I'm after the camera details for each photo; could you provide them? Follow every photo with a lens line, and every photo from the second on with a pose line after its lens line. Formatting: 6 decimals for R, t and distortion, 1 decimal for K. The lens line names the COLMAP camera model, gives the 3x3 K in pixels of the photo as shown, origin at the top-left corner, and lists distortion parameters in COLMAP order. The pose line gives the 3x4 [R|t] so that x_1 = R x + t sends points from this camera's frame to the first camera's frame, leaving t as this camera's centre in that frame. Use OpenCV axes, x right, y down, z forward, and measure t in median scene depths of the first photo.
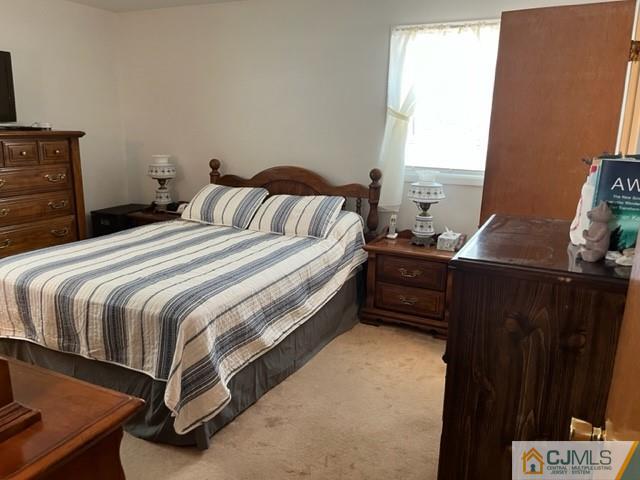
lens RADIAL K [[491.9, 0, 317.3], [0, 491.9, 239.1], [0, 0, 1]] dist [0.058497, -0.071587]
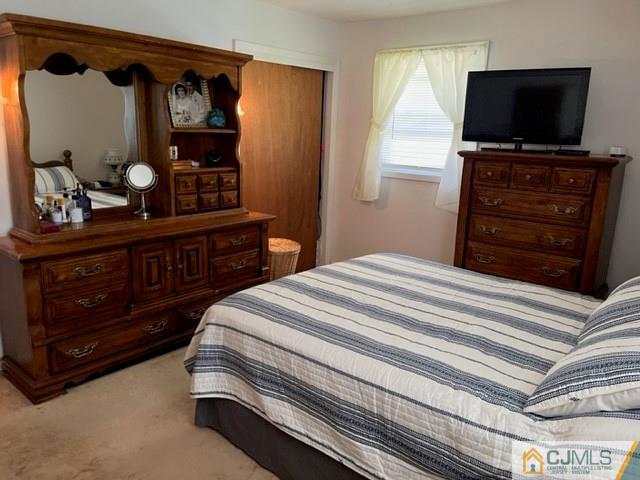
lens RADIAL K [[491.9, 0, 317.3], [0, 491.9, 239.1], [0, 0, 1]] dist [0.058497, -0.071587]
pose [[-0.247674, 0.190350, -0.949960, 0.700110], [-0.261084, 0.931123, 0.254646, -0.324946], [0.933002, 0.311088, -0.180917, 1.371252]]
